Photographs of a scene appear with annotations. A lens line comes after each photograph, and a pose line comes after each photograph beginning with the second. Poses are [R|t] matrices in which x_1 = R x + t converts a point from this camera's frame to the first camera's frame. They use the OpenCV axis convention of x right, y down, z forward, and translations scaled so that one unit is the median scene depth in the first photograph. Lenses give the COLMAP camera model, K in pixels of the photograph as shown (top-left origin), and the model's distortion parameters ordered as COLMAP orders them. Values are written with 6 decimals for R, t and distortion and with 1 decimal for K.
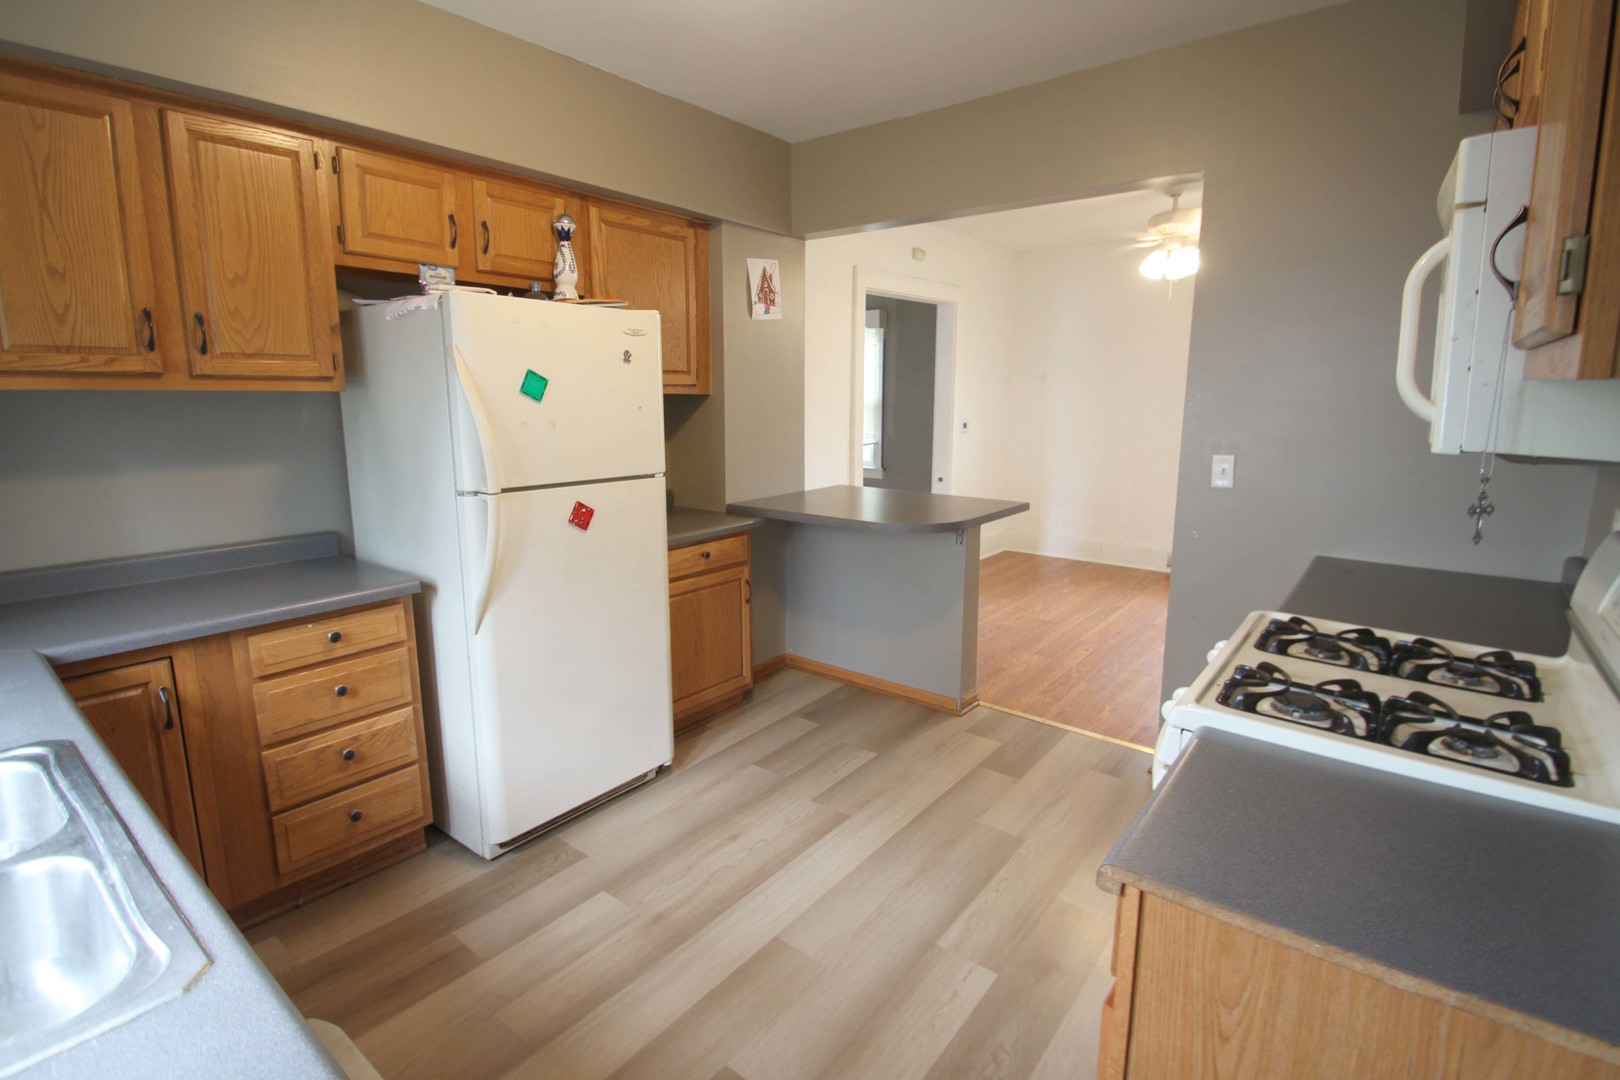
lens RADIAL K [[774.4, 0, 799.7], [0, 774.4, 524.2], [0, 0, 1]] dist [0.001576, -0.000050]
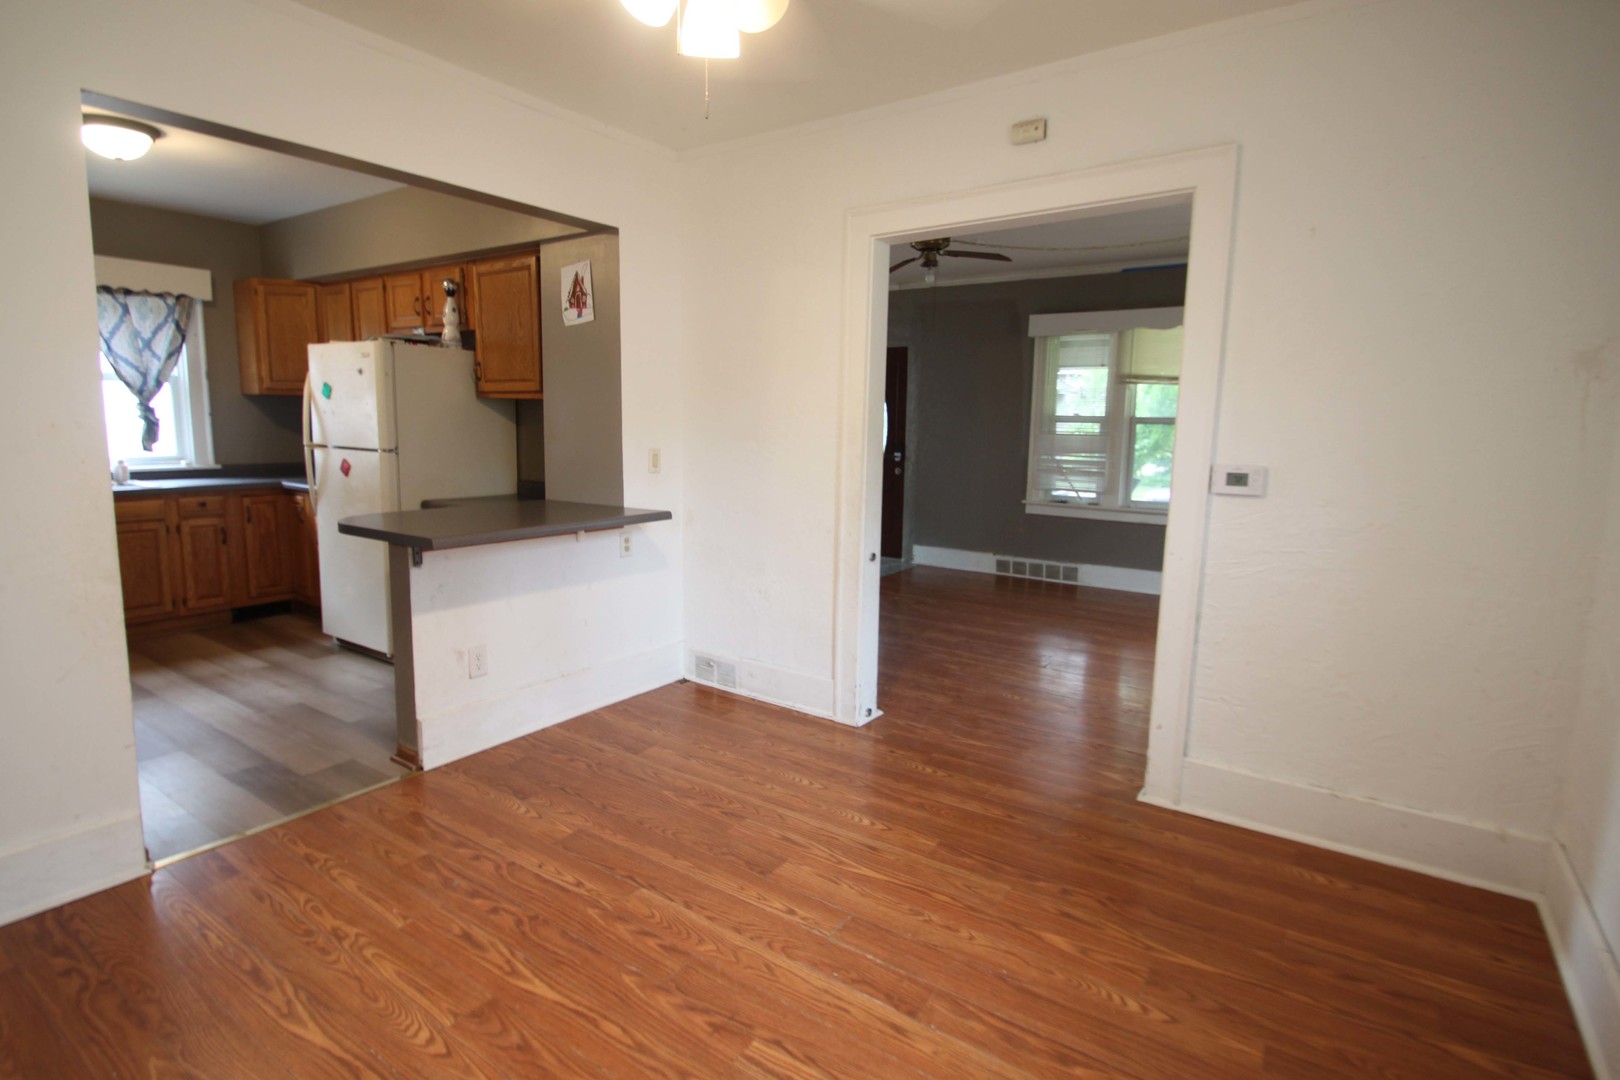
lens RADIAL K [[774.4, 0, 799.7], [0, 774.4, 524.2], [0, 0, 1]] dist [0.001576, -0.000050]
pose [[0.081031, 0.132692, -0.987839, 0.996895], [-0.185742, 0.975747, 0.115832, -0.181566], [0.979252, 0.174097, 0.103712, 1.223538]]
